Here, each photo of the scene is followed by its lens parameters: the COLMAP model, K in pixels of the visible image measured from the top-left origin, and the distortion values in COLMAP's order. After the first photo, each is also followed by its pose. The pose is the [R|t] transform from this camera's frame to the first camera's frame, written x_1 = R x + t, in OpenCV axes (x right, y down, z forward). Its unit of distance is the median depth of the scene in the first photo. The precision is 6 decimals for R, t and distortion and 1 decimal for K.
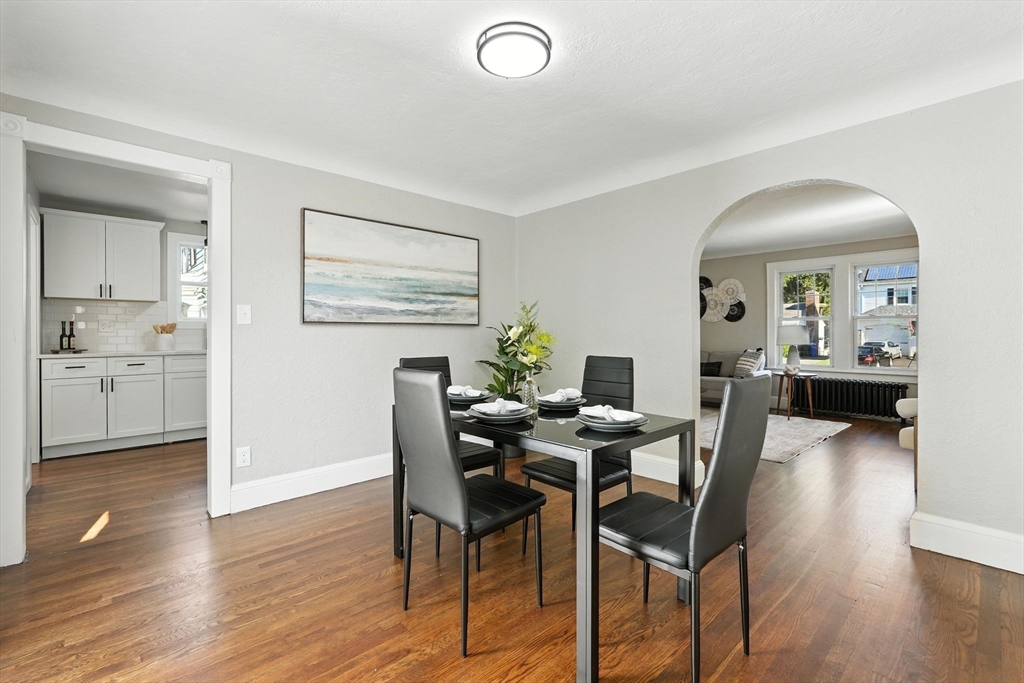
lens RADIAL K [[452.6, 0, 518.2], [0, 452.6, 334.0], [0, 0, 1]] dist [-0.011920, 0.004534]
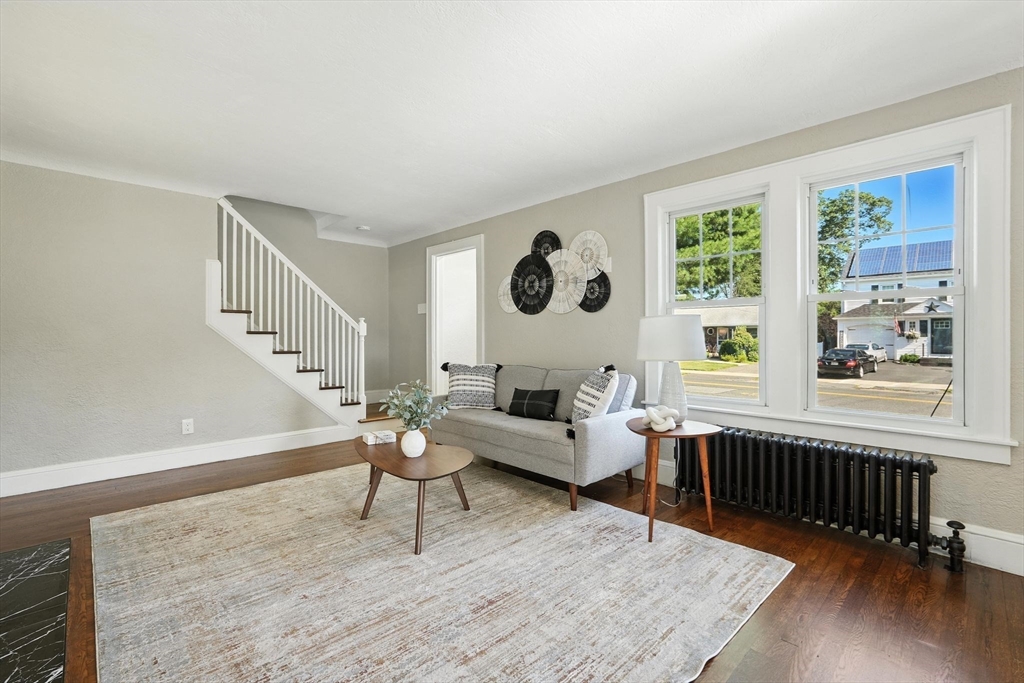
lens RADIAL K [[452.6, 0, 520.5], [0, 452.6, 337.0], [0, 0, 1]] dist [-0.011920, 0.004534]
pose [[0.999653, -0.002220, 0.026265, 0.532789], [0.002177, 0.999996, 0.001675, 0.001408], [-0.026269, -0.001617, 0.999654, 0.665538]]
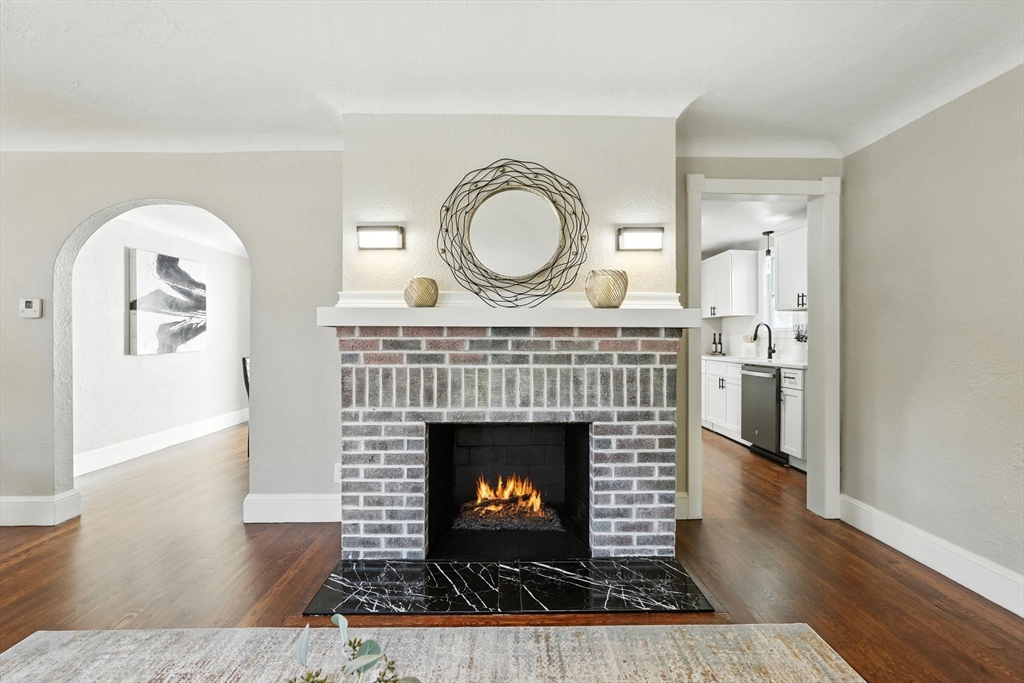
lens RADIAL K [[452.6, 0, 510.3], [0, 452.6, 338.7], [0, 0, 1]] dist [-0.011920, 0.004534]
pose [[-0.670991, 0.000042, -0.741465, 0.455167], [-0.003172, 0.999991, 0.002927, -0.011480], [0.741458, 0.004316, -0.670985, 1.307092]]
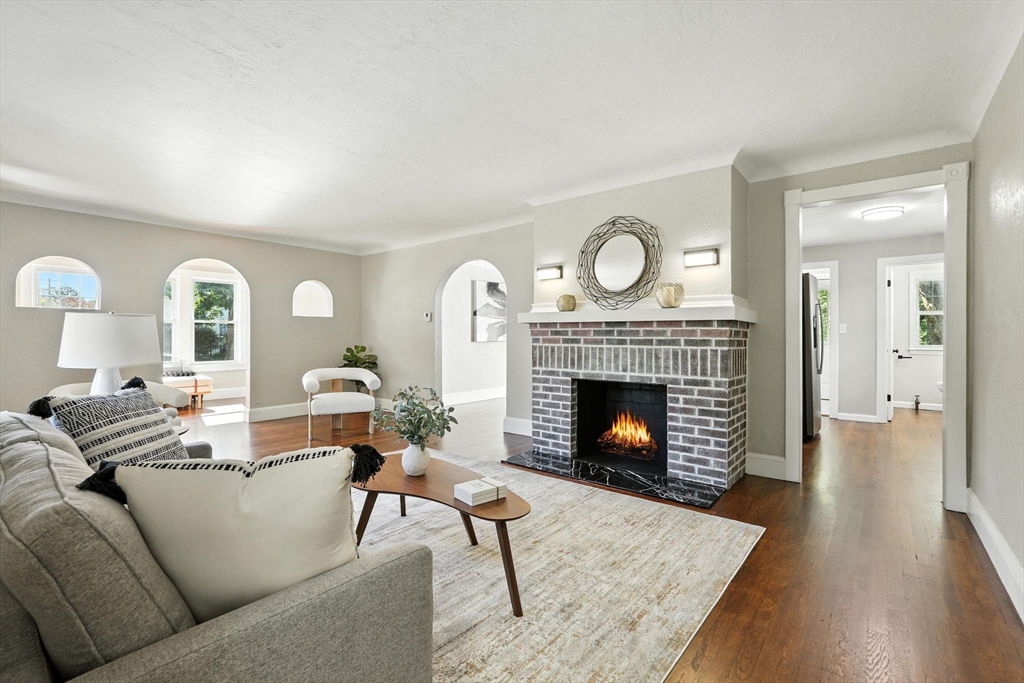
lens RADIAL K [[452.6, 0, 513.4], [0, 452.6, 335.8], [0, 0, 1]] dist [-0.011920, 0.004534]
pose [[-0.990432, -0.002123, -0.137989, 0.378377], [-0.002707, 0.999988, 0.004045, -0.001136], [0.137979, 0.004380, -0.990426, 1.722616]]
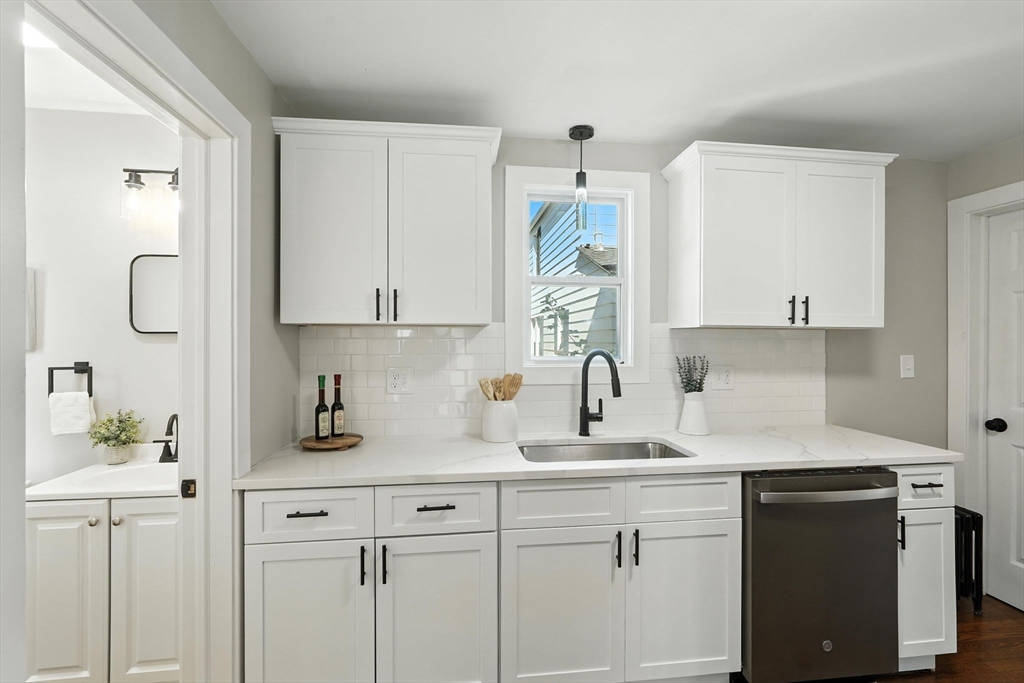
lens RADIAL K [[452.6, 0, 514.1], [0, 452.6, 337.3], [0, 0, 1]] dist [-0.011920, 0.004534]
pose [[0.805848, -0.000606, -0.592122, -0.517742], [-0.001800, 0.999992, -0.003474, -0.057697], [0.592120, 0.003865, 0.805840, 0.657832]]
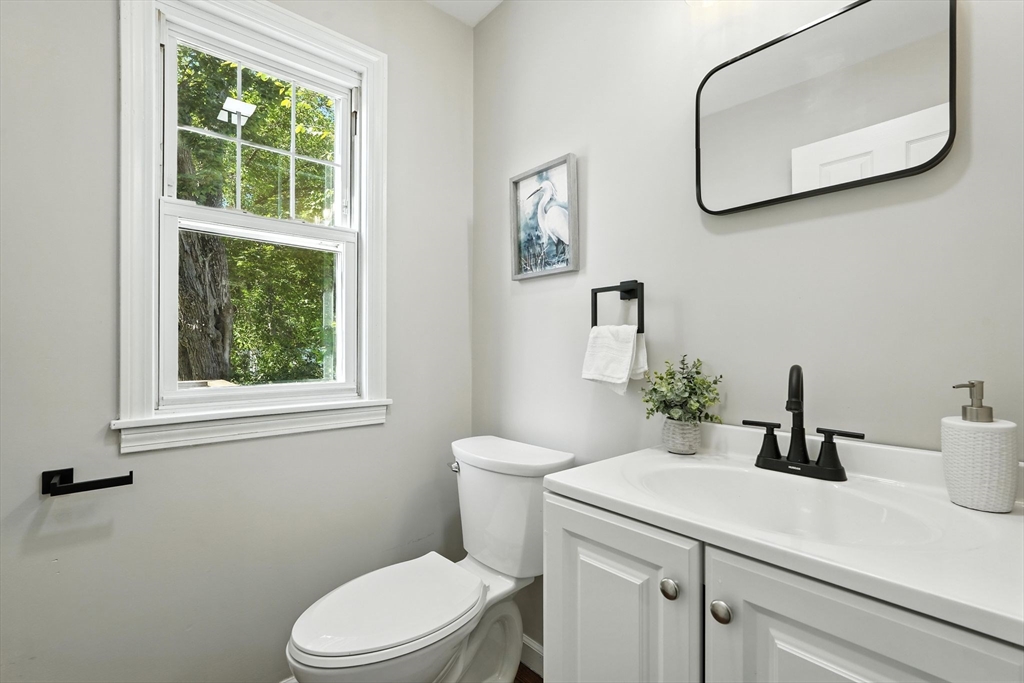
lens RADIAL K [[452.6, 0, 511.5], [0, 452.6, 347.4], [0, 0, 1]] dist [-0.011920, 0.004534]
pose [[-0.035477, -0.000209, -0.999370, -0.830945], [-0.003135, 0.999995, -0.000098, 0.005623], [0.999366, 0.003130, -0.035478, 0.698342]]
